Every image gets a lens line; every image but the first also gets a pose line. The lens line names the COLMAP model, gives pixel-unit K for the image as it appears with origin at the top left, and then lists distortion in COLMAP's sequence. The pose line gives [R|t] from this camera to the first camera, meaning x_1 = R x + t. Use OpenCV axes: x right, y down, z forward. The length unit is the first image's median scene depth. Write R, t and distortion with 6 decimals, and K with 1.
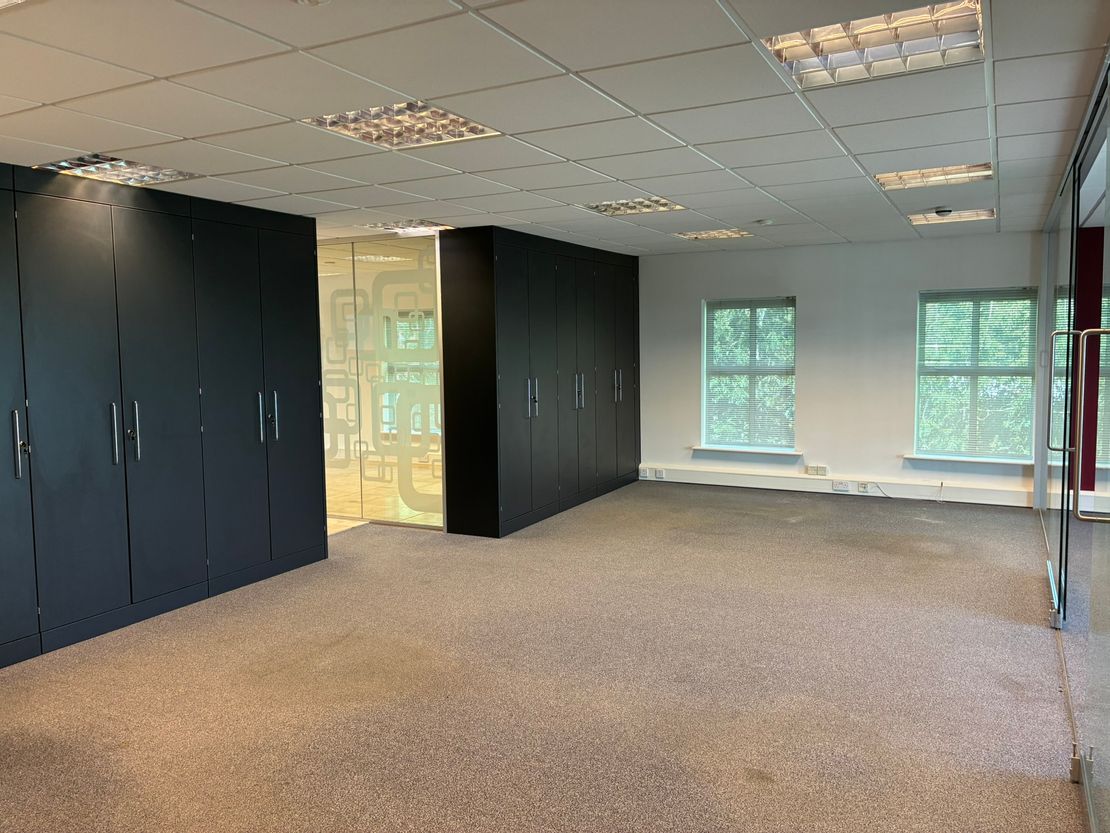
lens RADIAL K [[842.7, 0, 555.0], [0, 842.7, 416.5], [0, 0, 1]] dist [0.006143, 0.003980]
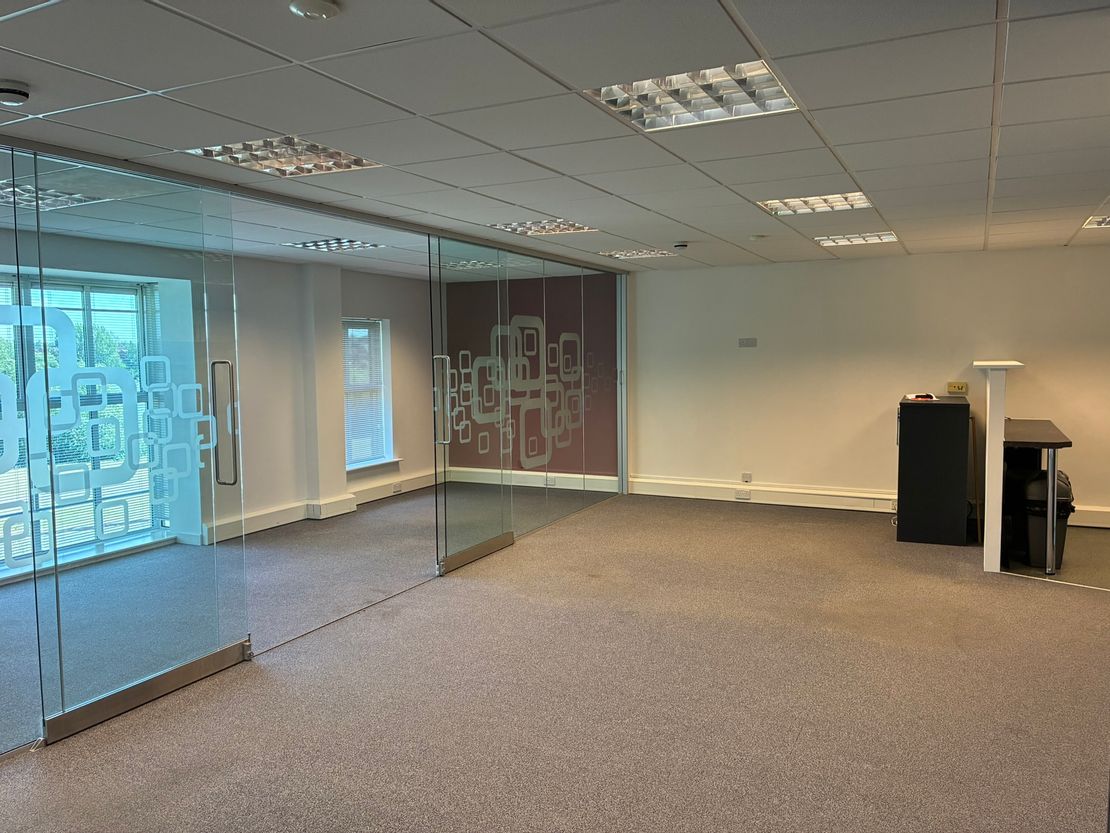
lens RADIAL K [[842.7, 0, 555.0], [0, 842.7, 416.5], [0, 0, 1]] dist [0.006143, 0.003980]
pose [[-0.999392, 0.027202, -0.021803, 0.267639], [0.023449, 0.987322, 0.156990, -0.190570], [0.025797, 0.156383, -0.987360, 2.108281]]
